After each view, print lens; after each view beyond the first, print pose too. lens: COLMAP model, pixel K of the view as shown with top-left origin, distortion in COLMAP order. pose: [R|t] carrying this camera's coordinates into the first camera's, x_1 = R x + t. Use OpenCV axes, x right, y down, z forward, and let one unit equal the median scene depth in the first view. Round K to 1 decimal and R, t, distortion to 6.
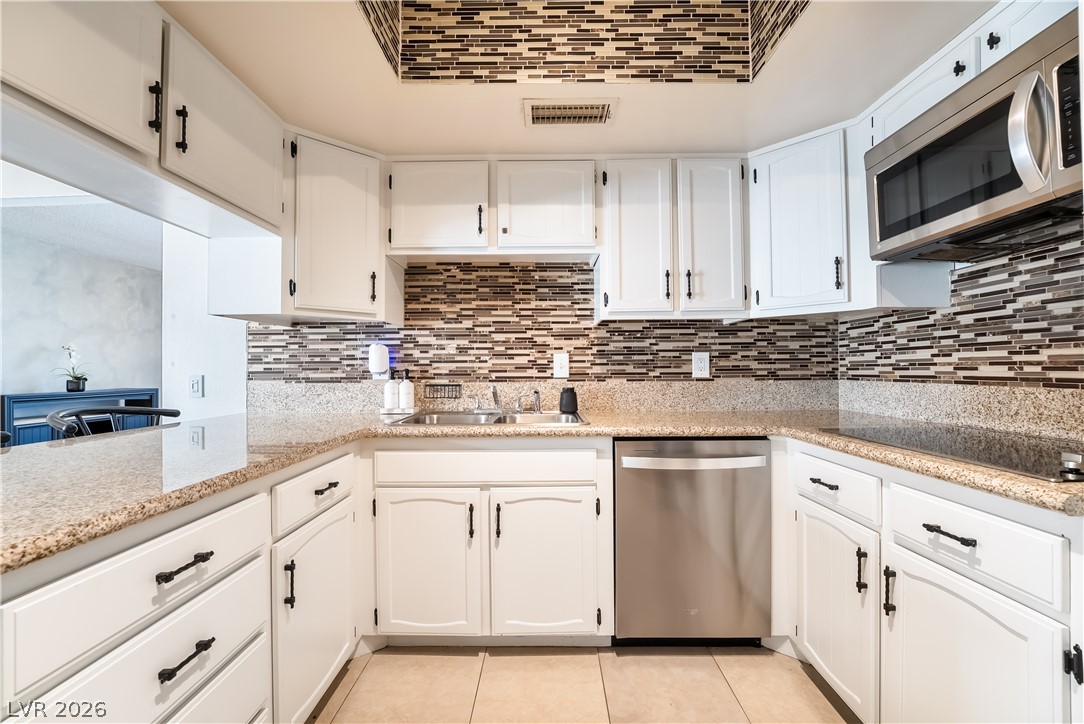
lens RADIAL K [[446.4, 0, 542.8], [0, 446.4, 364.8], [0, 0, 1]] dist [-0.027923, 0.002075]
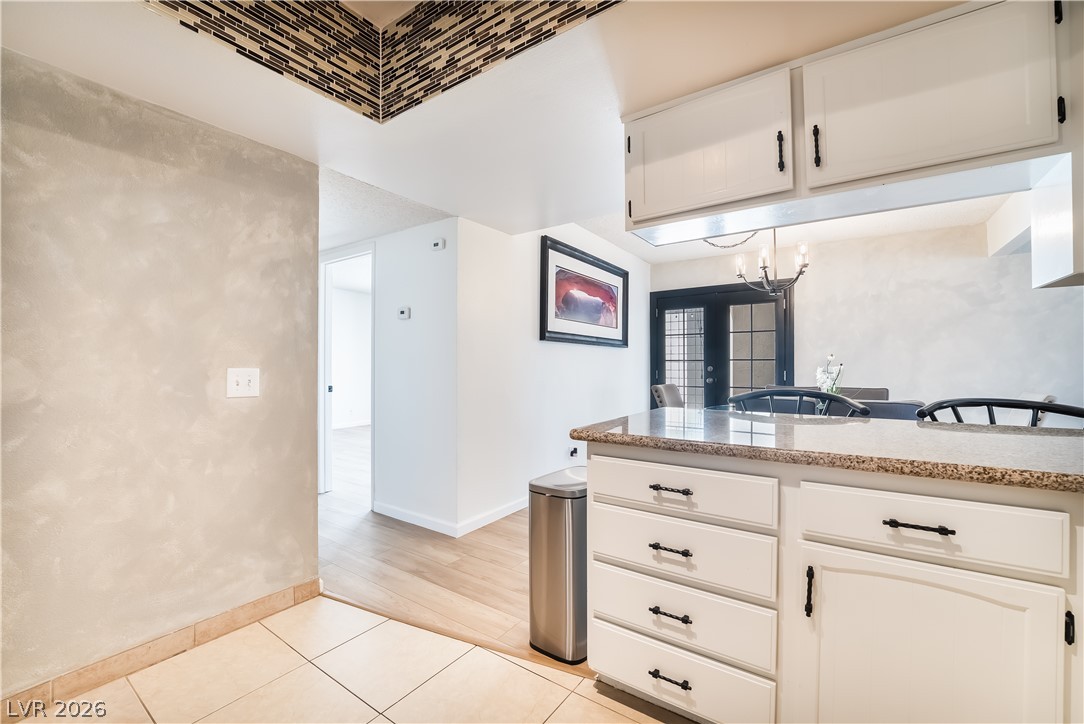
lens RADIAL K [[446.4, 0, 542.2], [0, 446.4, 362.2], [0, 0, 1]] dist [-0.027923, 0.002075]
pose [[-0.566345, 0.007100, -0.824138, 0.349687], [0.013105, 0.999914, -0.000392, 0.003237], [0.824064, -0.011023, -0.566389, 0.728805]]
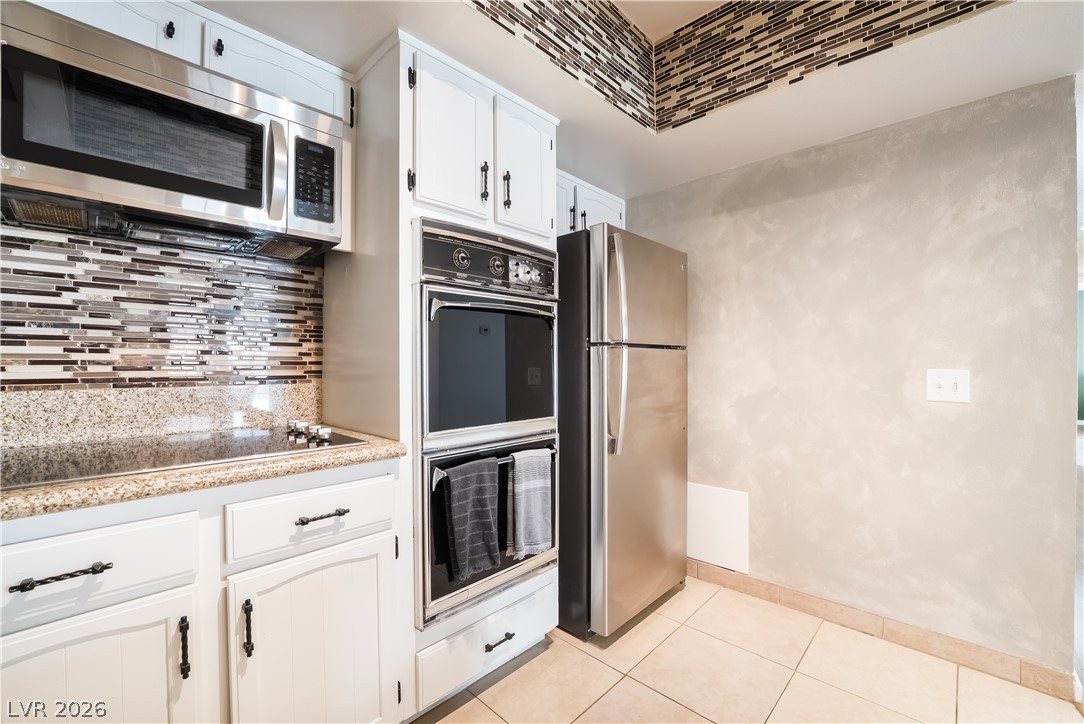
lens RADIAL K [[446.4, 0, 536.6], [0, 446.4, 362.9], [0, 0, 1]] dist [-0.027923, 0.002075]
pose [[-0.723988, 0.010440, 0.689733, -0.137311], [-0.000119, 0.999884, -0.015260, 0.008546], [-0.689812, -0.011130, -0.723903, 0.817241]]
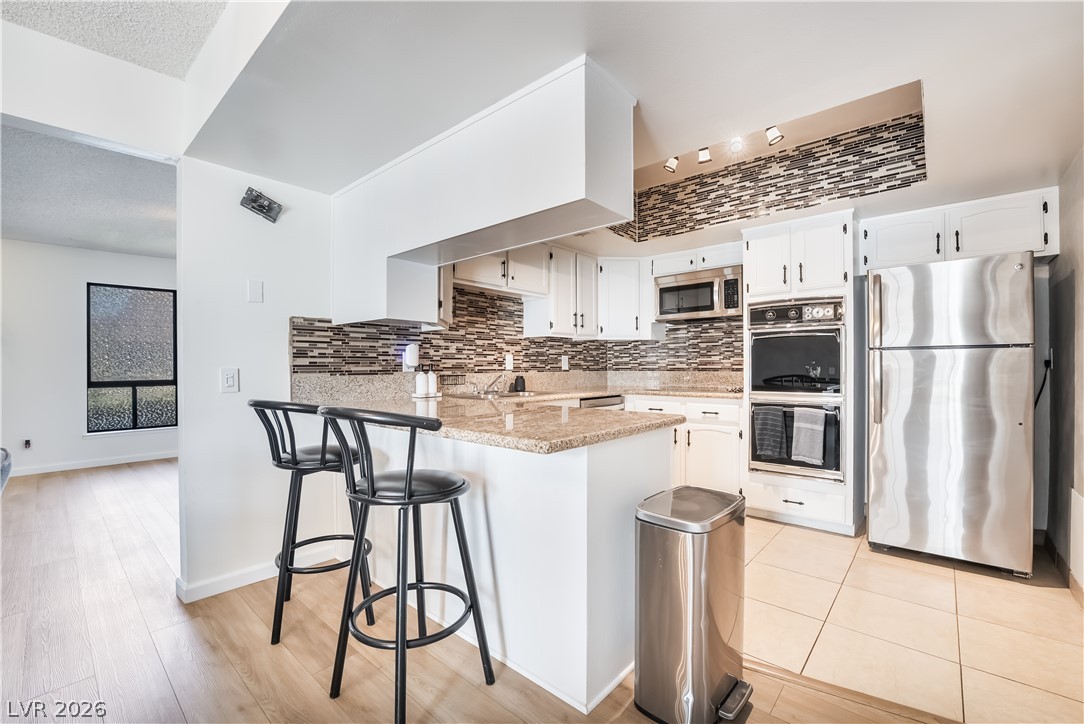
lens RADIAL K [[446.4, 0, 544.5], [0, 446.4, 367.7], [0, 0, 1]] dist [-0.027923, 0.002075]
pose [[0.656431, 0.000624, 0.754386, -1.439674], [-0.008269, 0.999946, 0.006368, 0.013603], [-0.754341, -0.010418, 0.656401, -0.172267]]
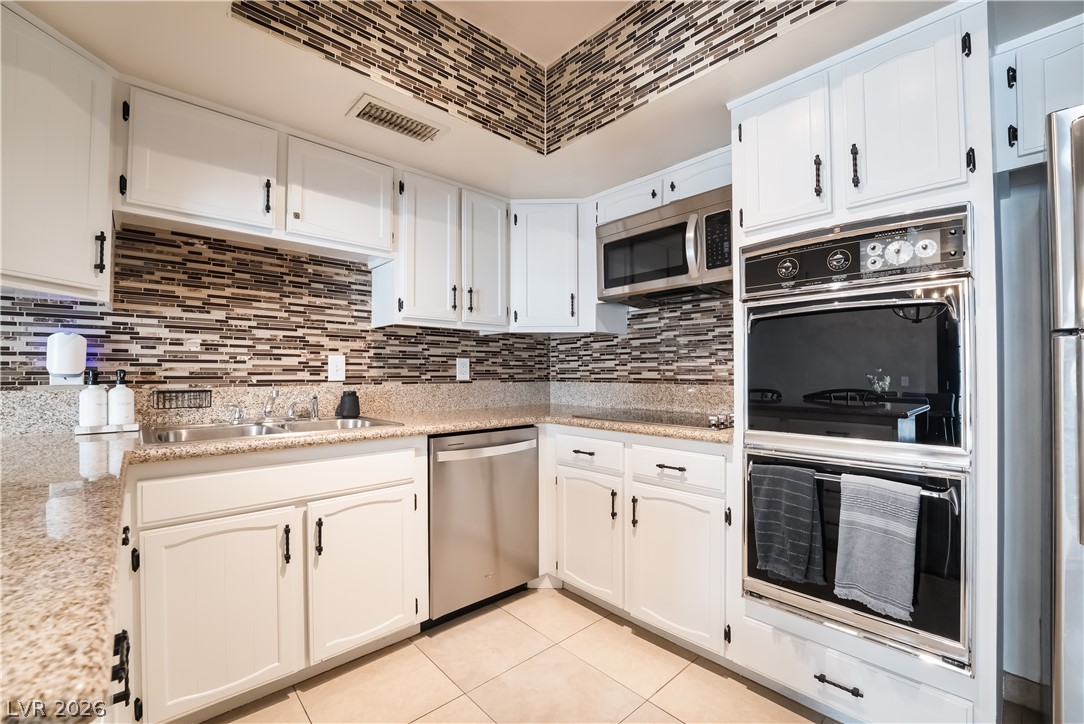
lens RADIAL K [[446.4, 0, 540.2], [0, 446.4, 368.2], [0, 0, 1]] dist [-0.027923, 0.002075]
pose [[0.732528, 0.013387, 0.680605, -0.382354], [-0.011623, 0.999907, -0.007158, 0.004776], [-0.680637, -0.002667, 0.732616, 0.025771]]
